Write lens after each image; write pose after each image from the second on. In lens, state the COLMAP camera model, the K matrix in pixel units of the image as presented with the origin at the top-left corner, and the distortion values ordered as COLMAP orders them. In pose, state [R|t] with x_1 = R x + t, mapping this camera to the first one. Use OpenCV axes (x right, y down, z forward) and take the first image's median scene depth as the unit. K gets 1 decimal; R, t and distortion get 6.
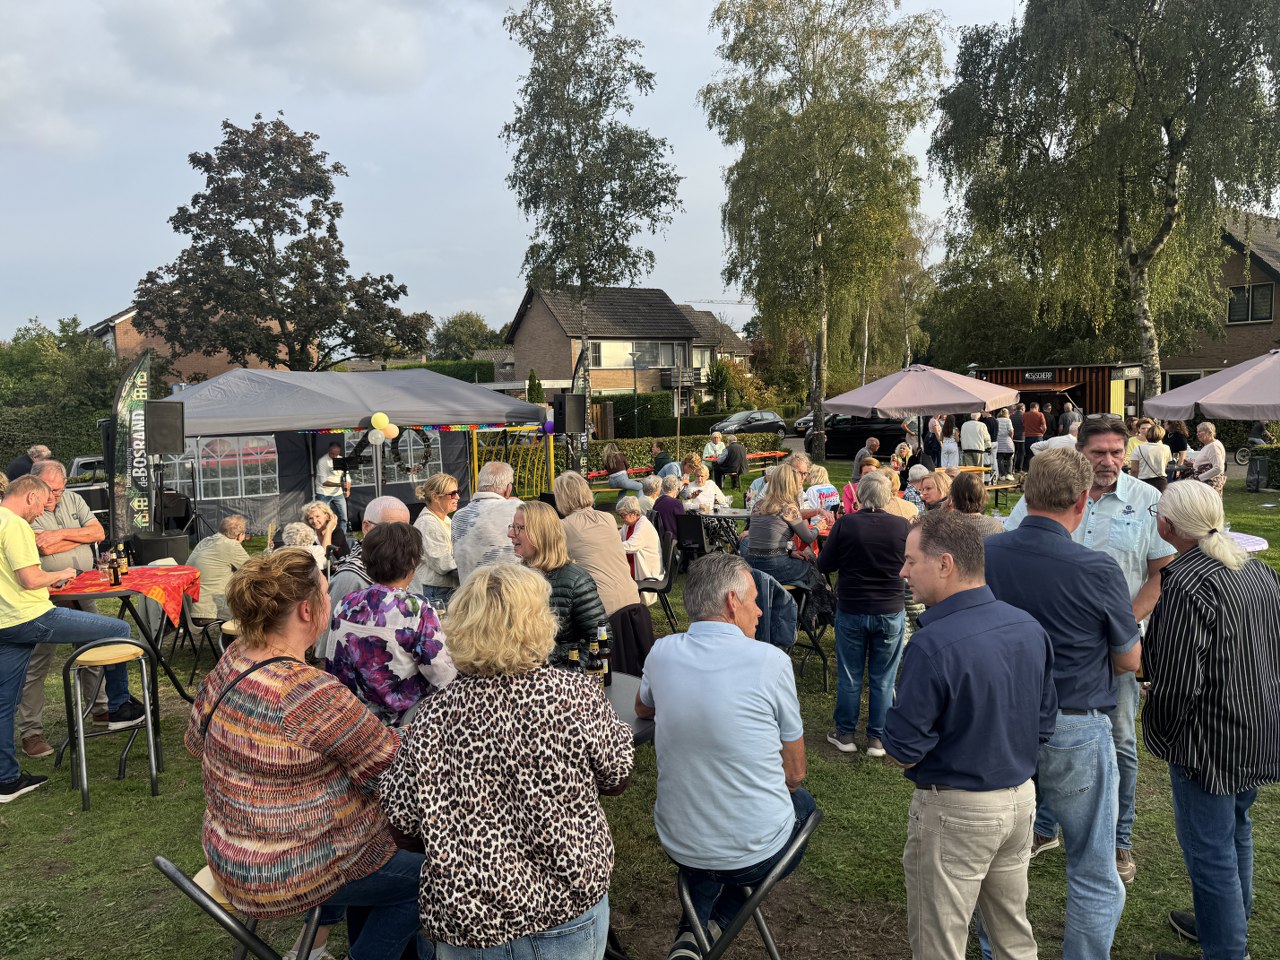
lens RADIAL K [[914.2, 0, 641.0], [0, 914.2, 479.4], [0, 0, 1]] dist [0.025632, -0.034477]
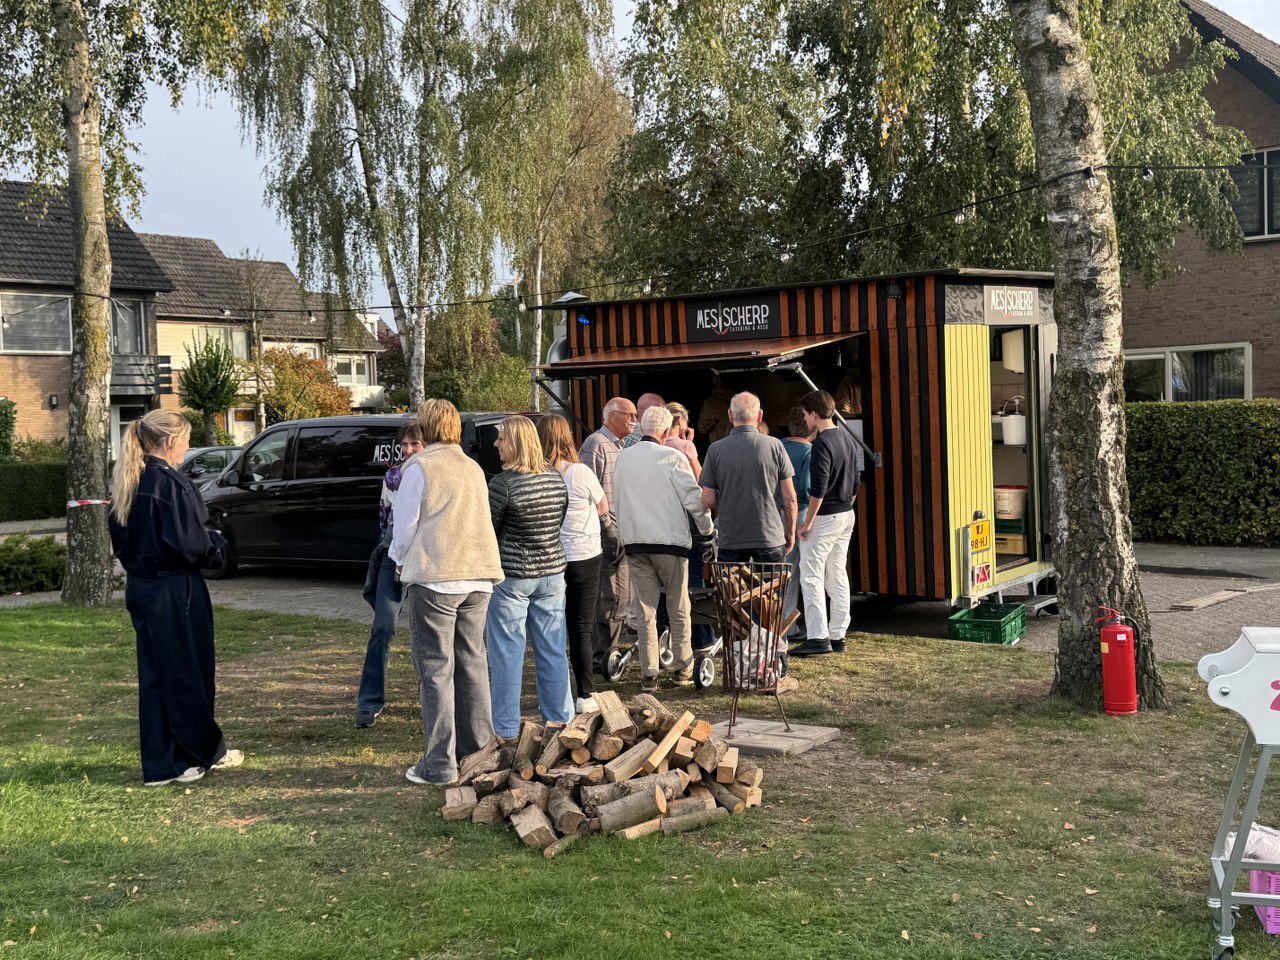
lens RADIAL K [[1421.7, 0, 639.7], [0, 1421.7, 475.0], [0, 0, 1]] dist [0.092216, 0.000000]
pose [[0.974788, -0.000117, 0.223135, 0.301236], [0.014437, 0.997938, -0.062545, -0.031414], [-0.222668, 0.064189, 0.972779, 0.555731]]
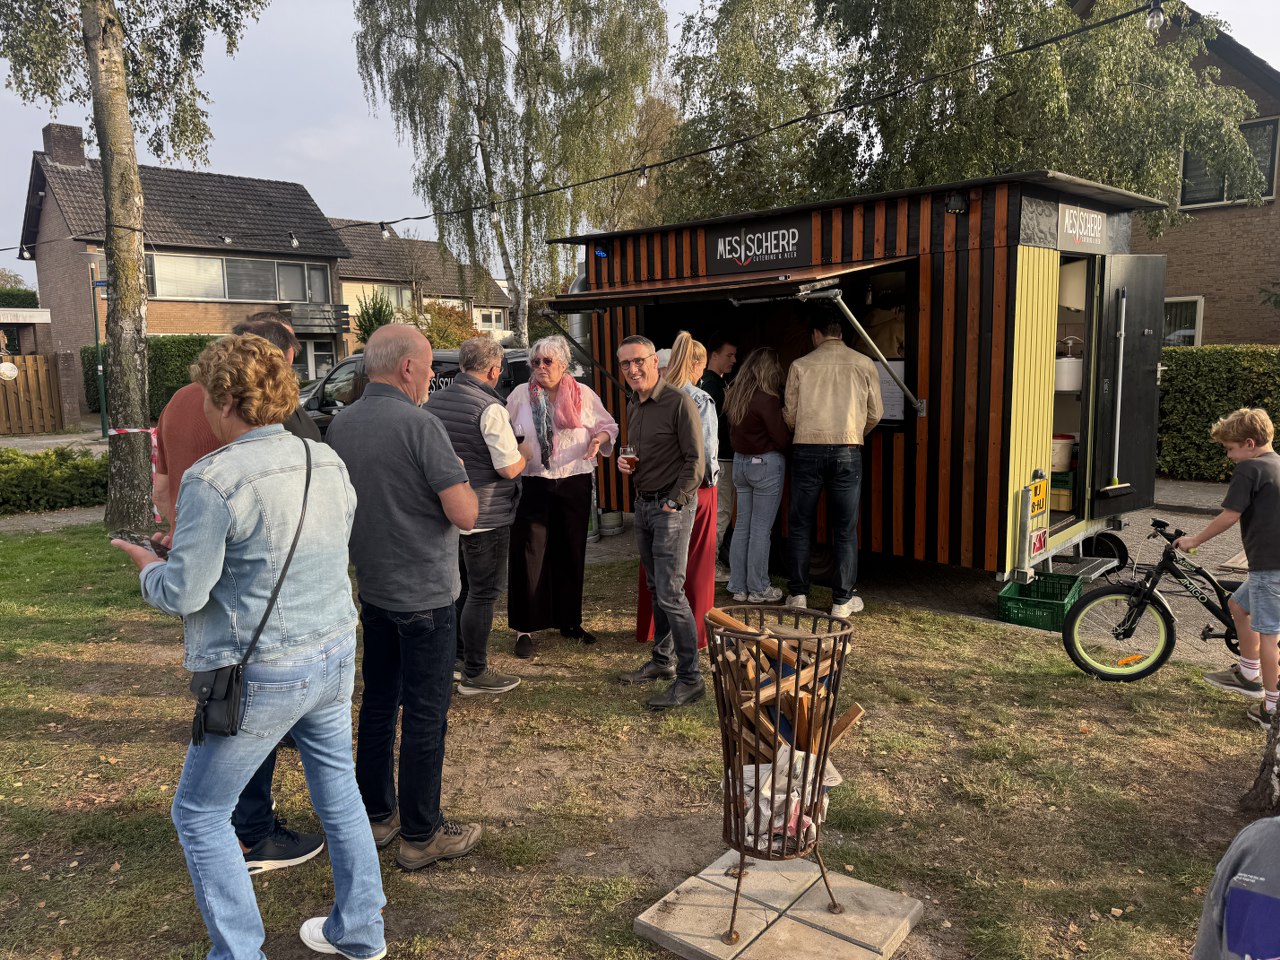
lens RADIAL K [[914.2, 0, 635.0], [0, 914.2, 483.8], [0, 0, 1]] dist [0.025632, -0.034477]
pose [[0.986778, -0.001884, 0.162069, 0.357287], [-0.004343, 0.999266, 0.038064, -0.051845], [-0.162021, -0.038265, 0.986045, 0.742004]]
